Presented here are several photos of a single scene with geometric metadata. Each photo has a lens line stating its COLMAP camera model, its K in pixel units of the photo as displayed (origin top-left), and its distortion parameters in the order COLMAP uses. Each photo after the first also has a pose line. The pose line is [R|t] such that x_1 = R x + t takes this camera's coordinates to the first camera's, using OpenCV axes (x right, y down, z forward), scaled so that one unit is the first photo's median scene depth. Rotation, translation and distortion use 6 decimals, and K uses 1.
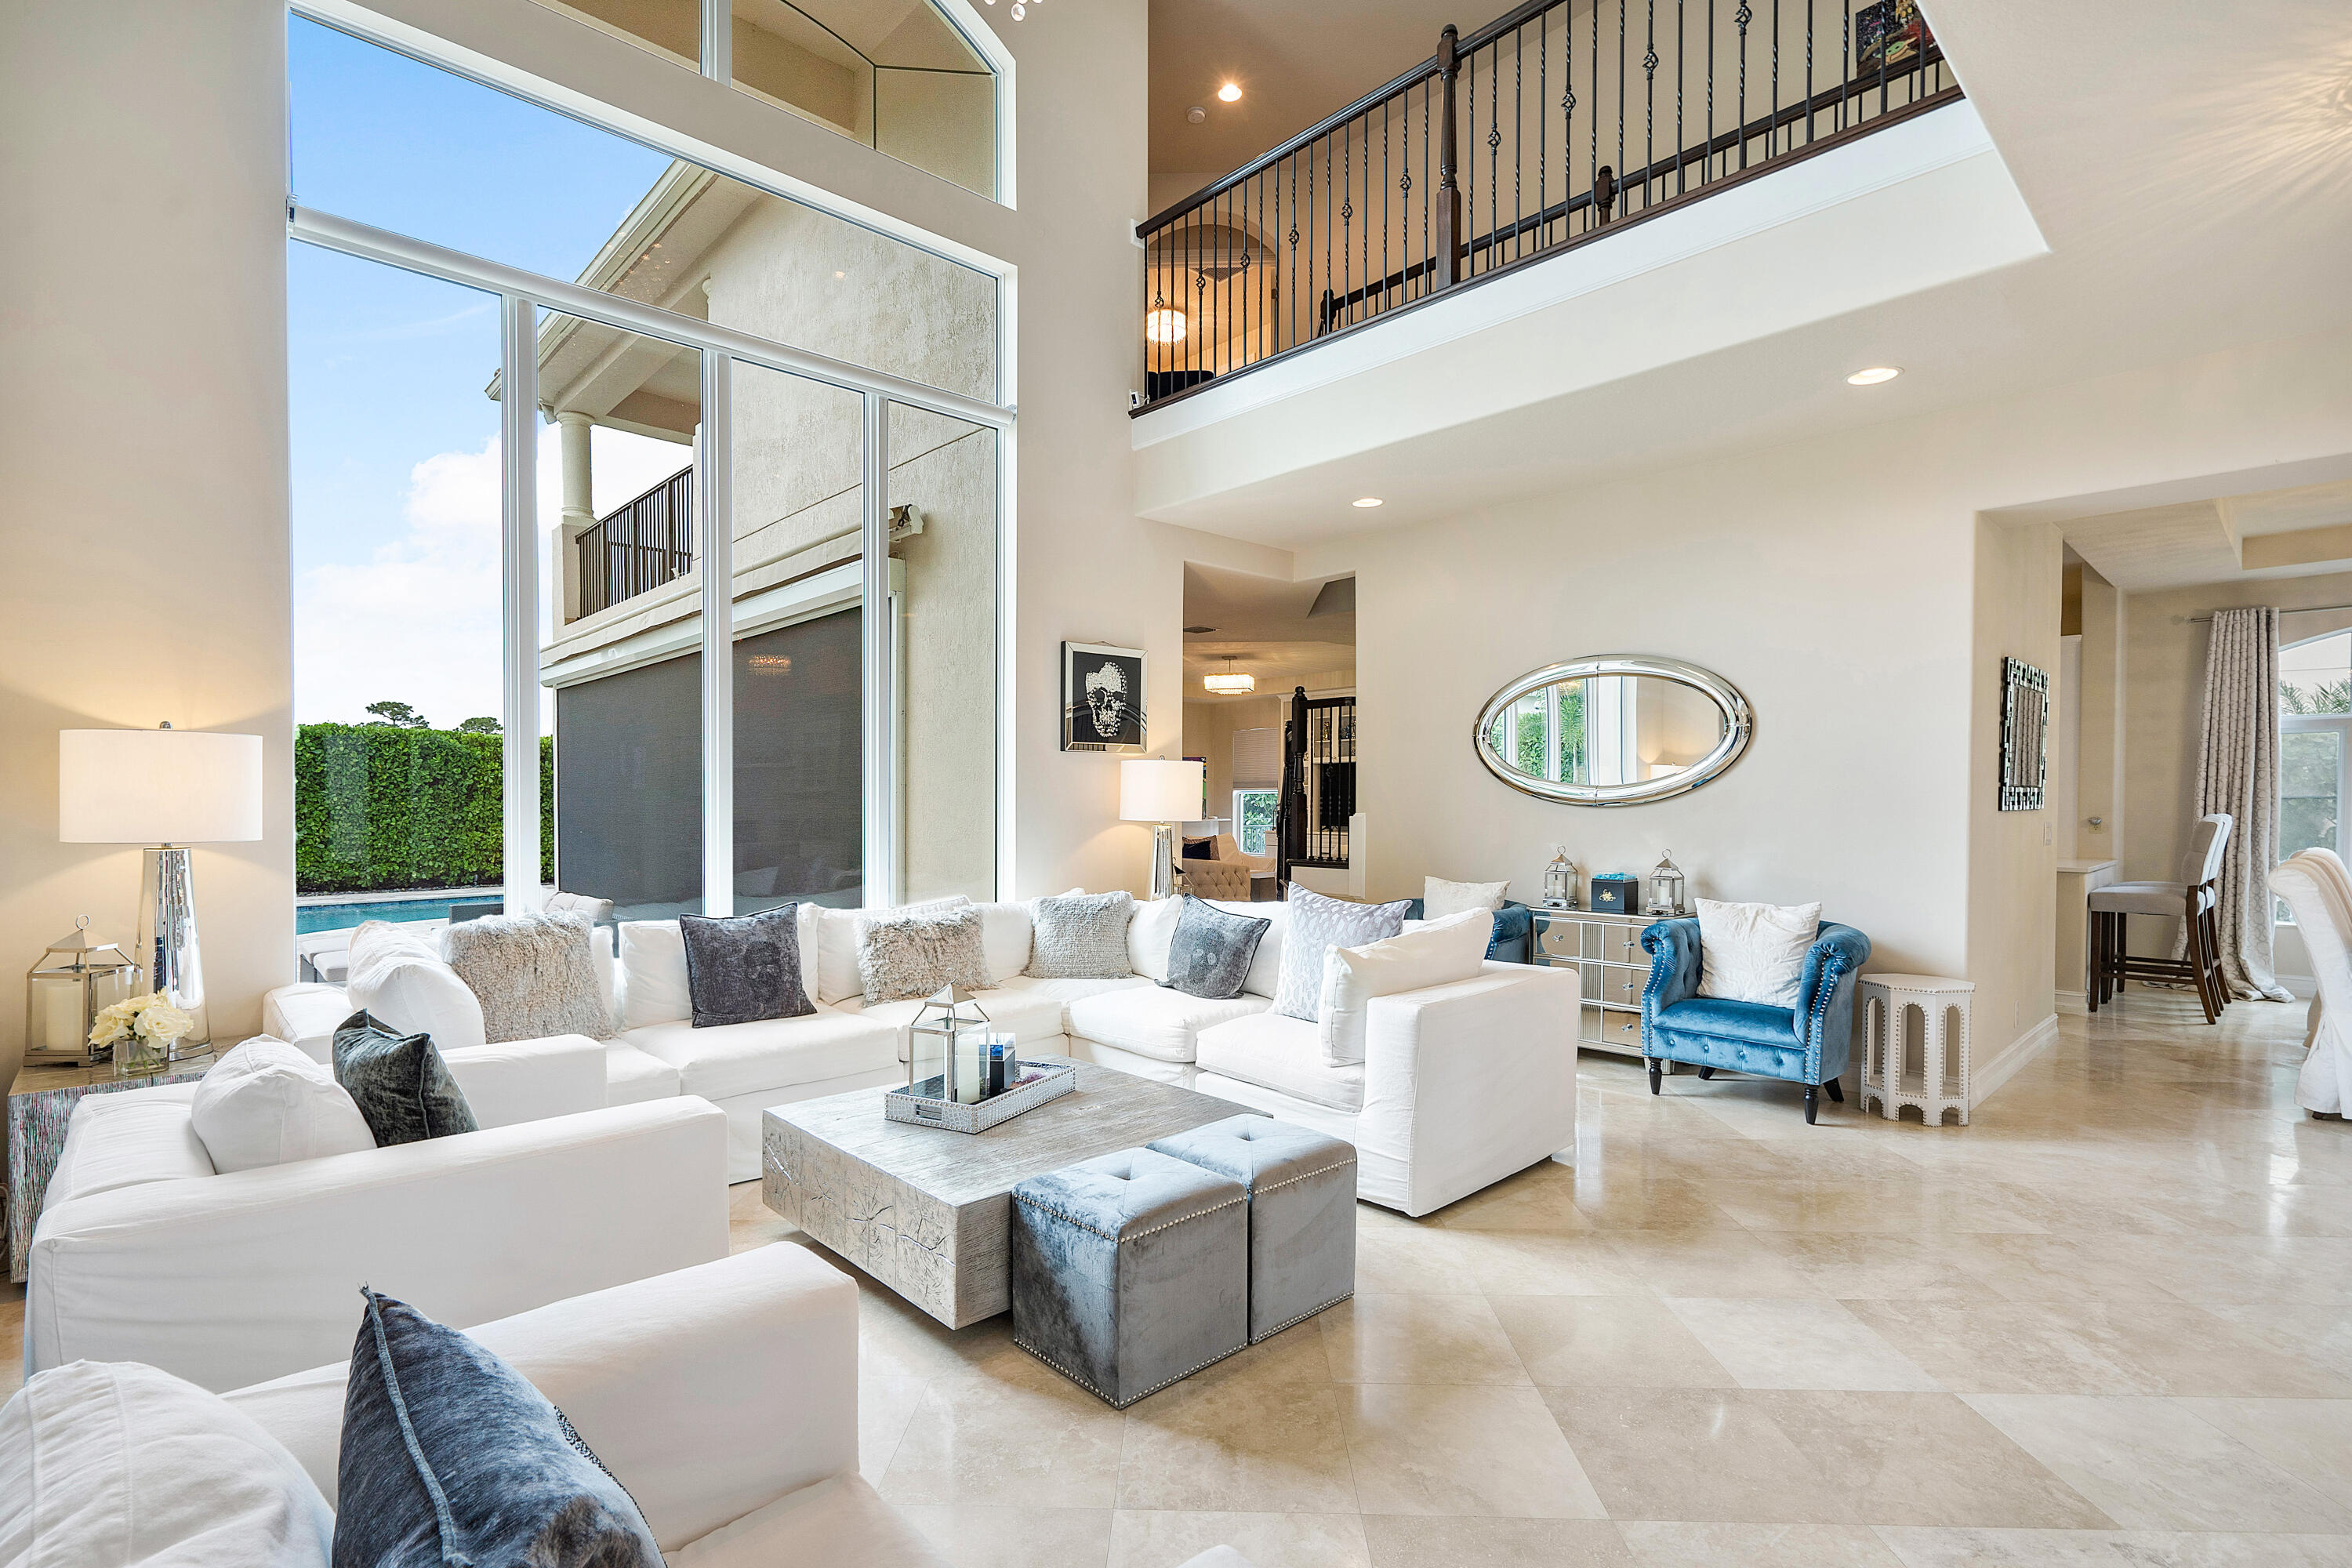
lens RADIAL K [[1096.0, 0, 1144.3], [0, 1096.0, 838.5], [0, 0, 1]] dist [-0.010429, 0.000693]
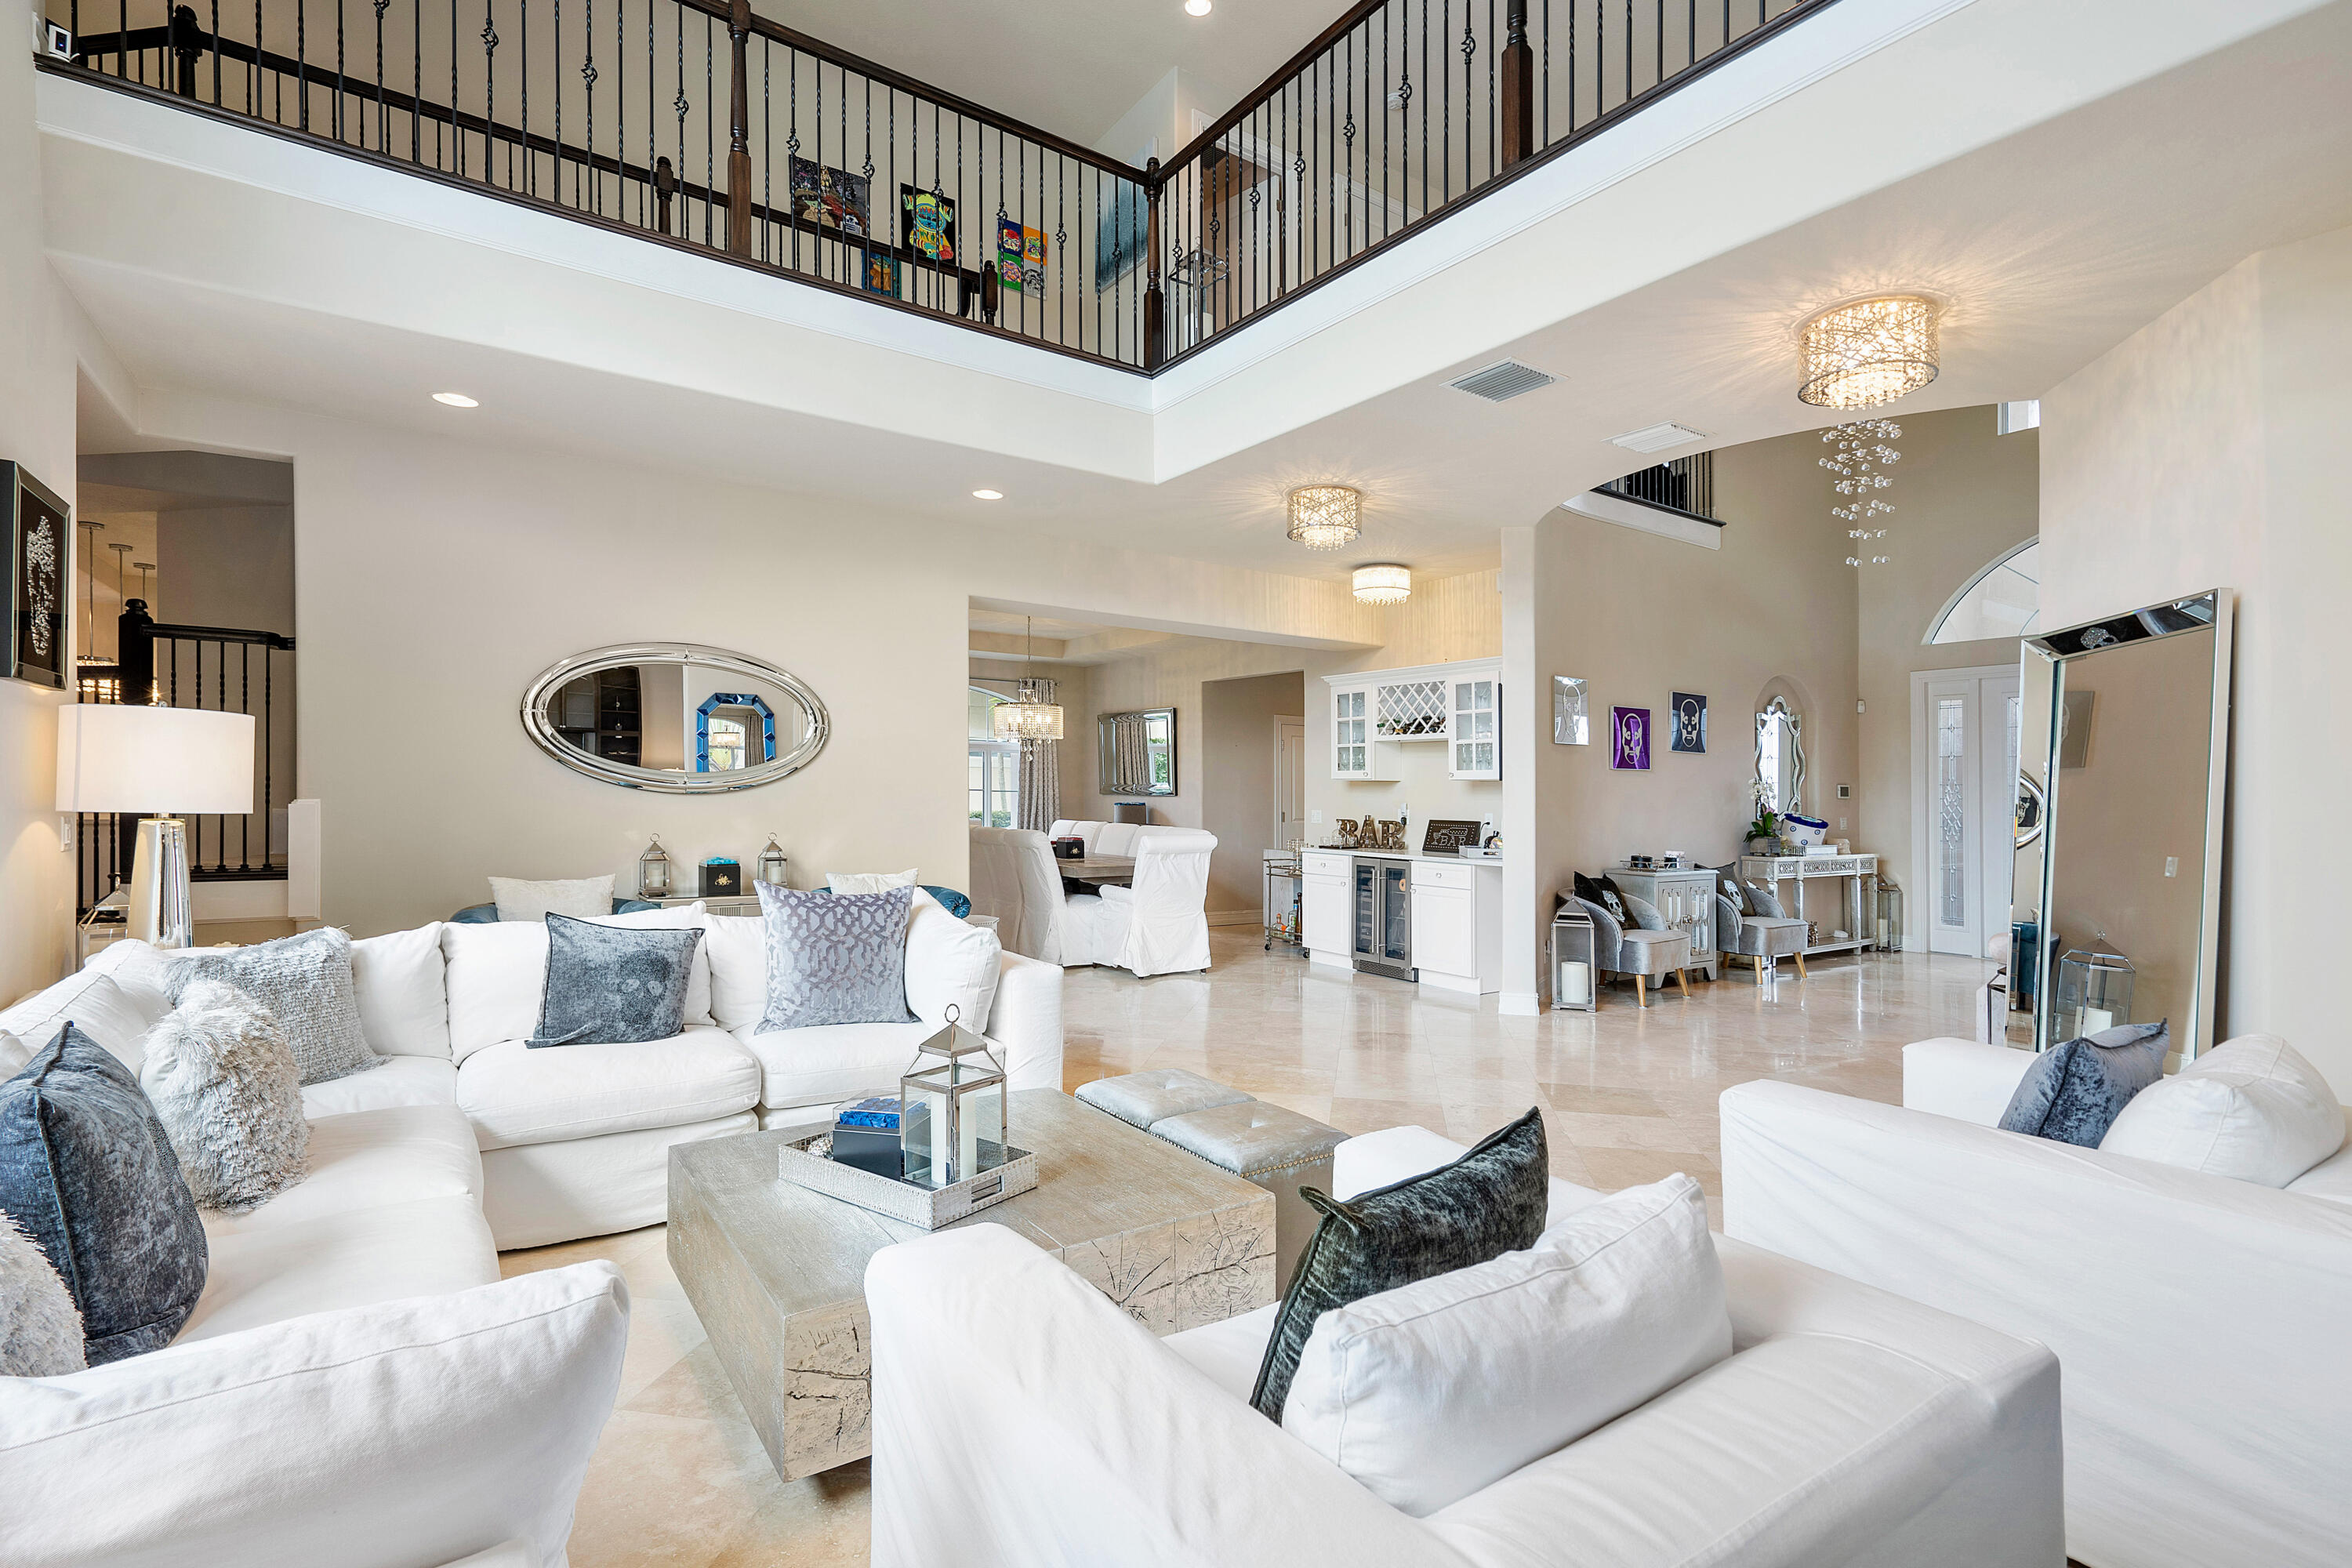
lens RADIAL K [[1096.0, 0, 1186.7], [0, 1096.0, 793.7], [0, 0, 1]] dist [-0.010429, 0.000693]
pose [[0.126853, 0.003869, 0.991914, -0.486951], [0.020186, 0.999775, -0.006481, -0.012022], [-0.991716, 0.020845, 0.126747, 0.386682]]
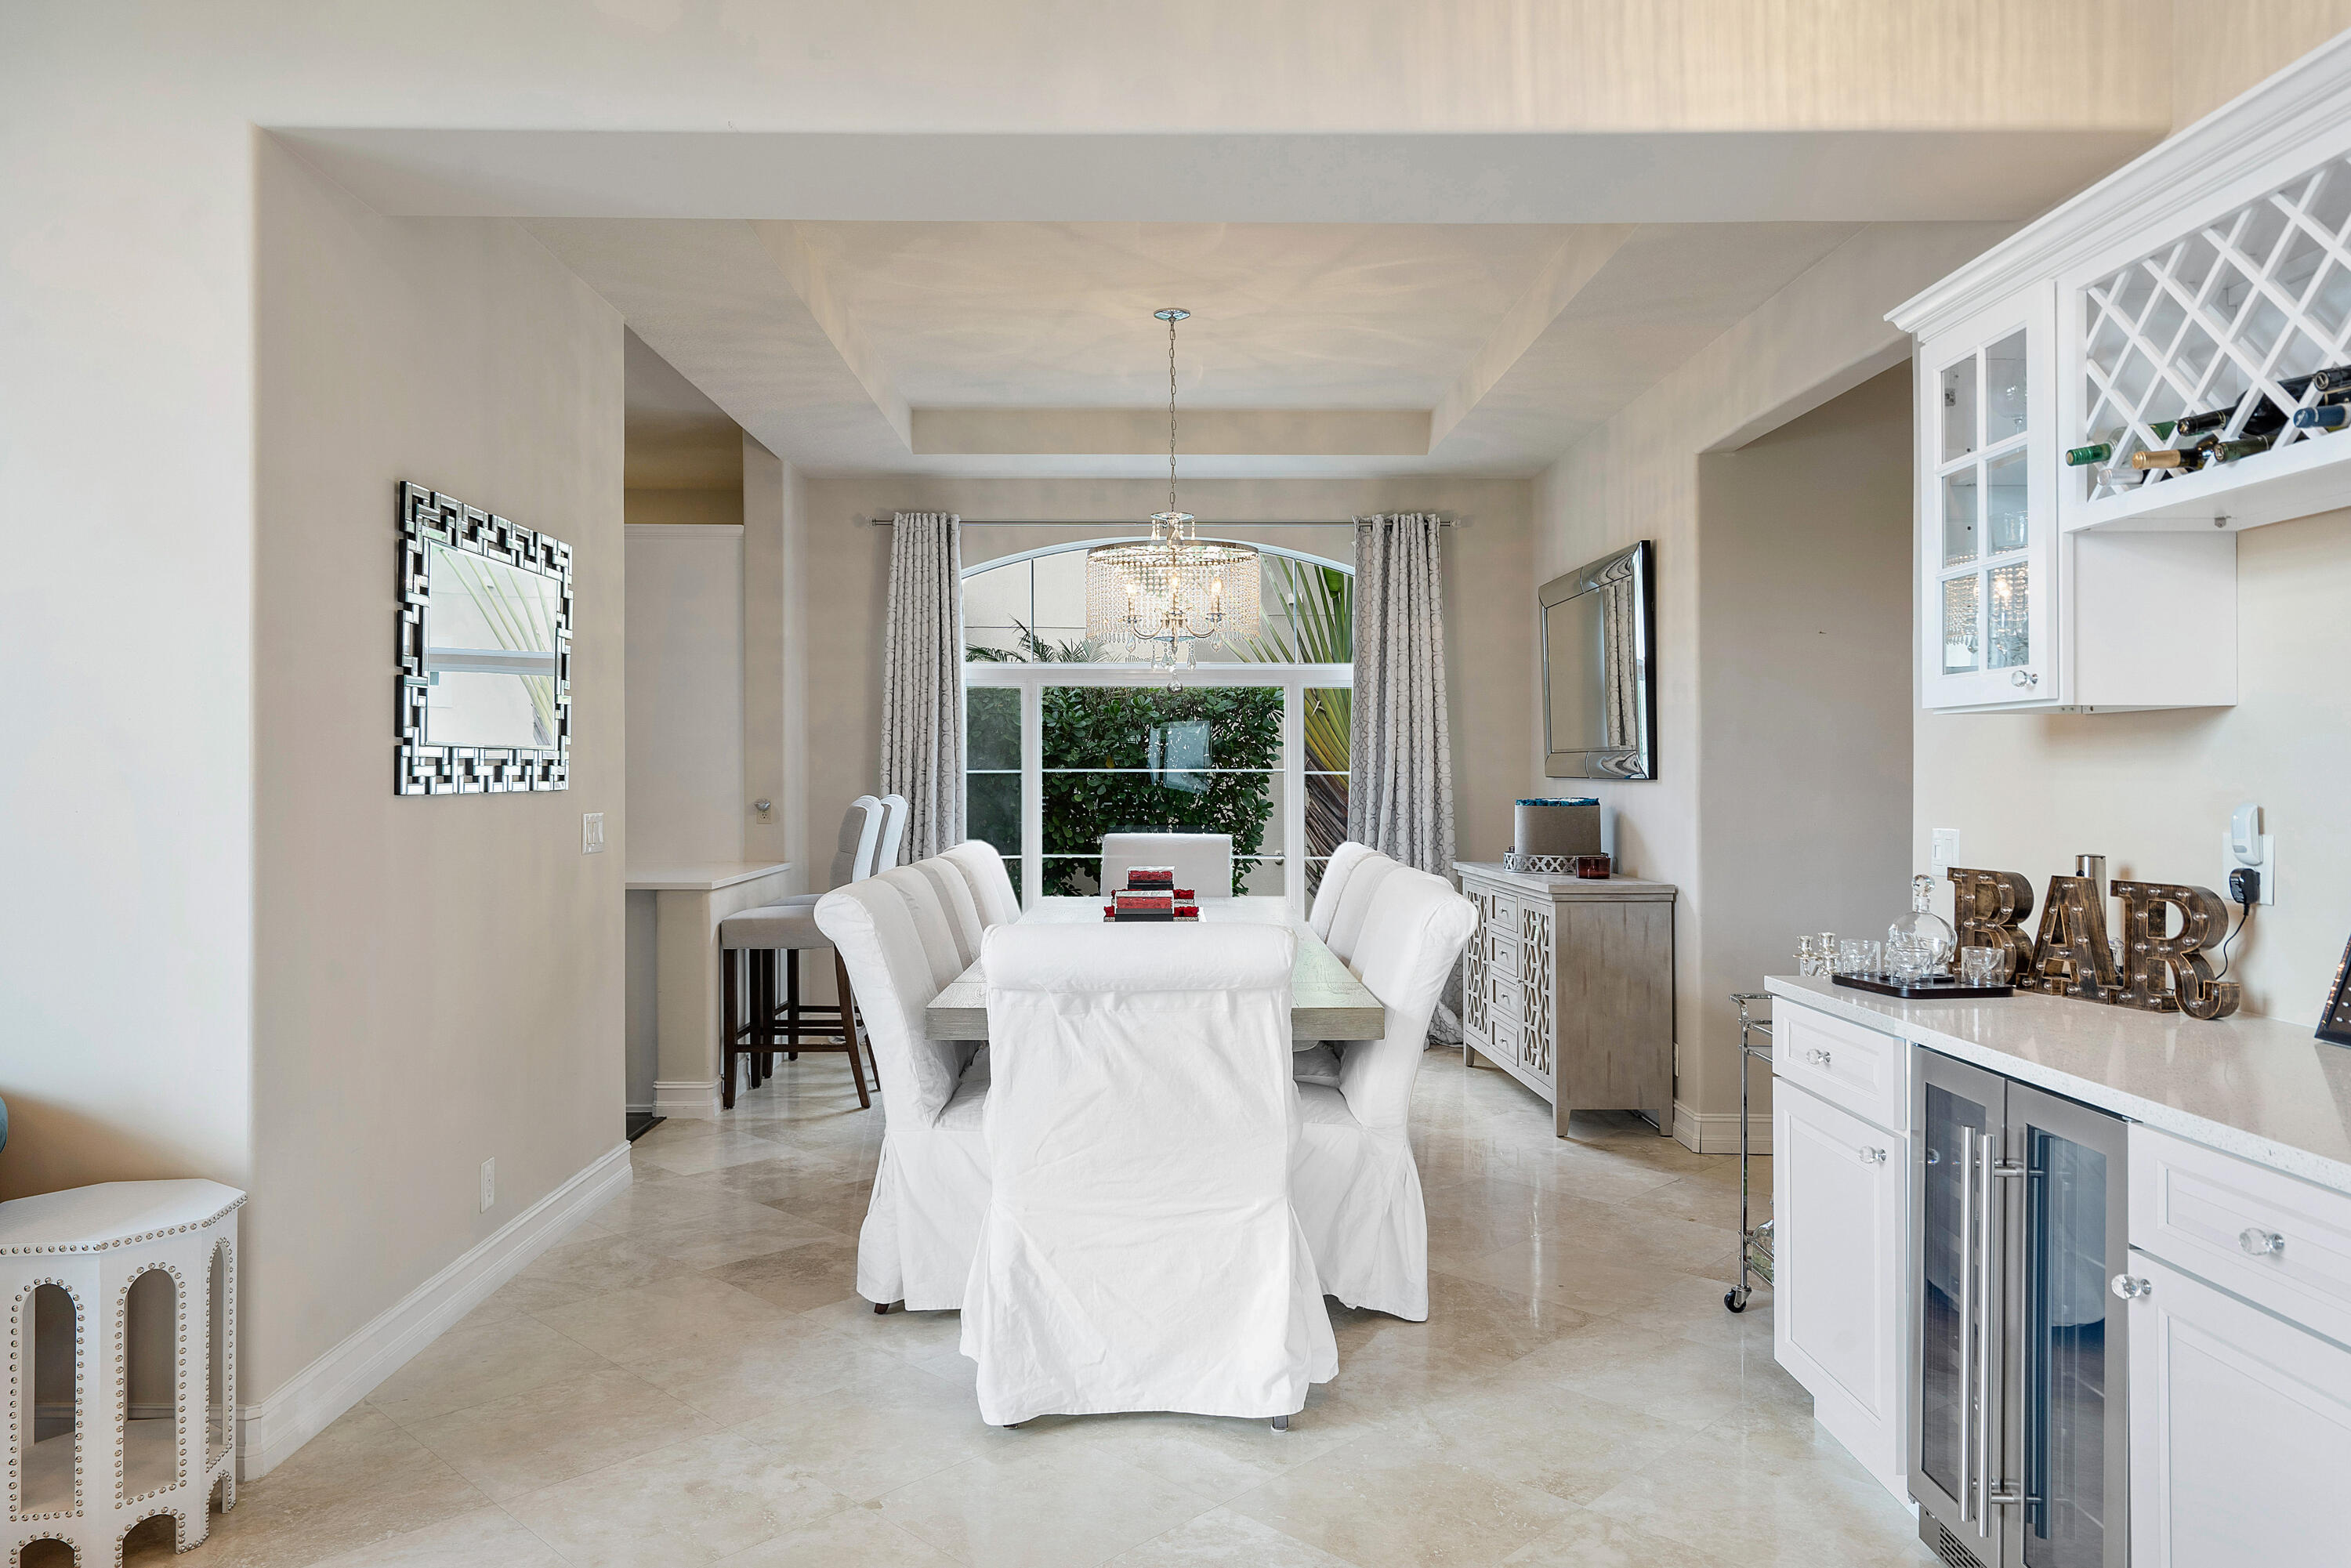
lens RADIAL K [[1573.3, 0, 1161.0], [0, 1573.3, 796.4], [0, 0, 1]] dist [0.053427, 0.001089]
pose [[0.662232, -0.006270, 0.749273, 0.387149], [0.021103, 0.999724, -0.010285, -0.008294], [-0.749002, 0.022623, 0.662182, 0.219504]]
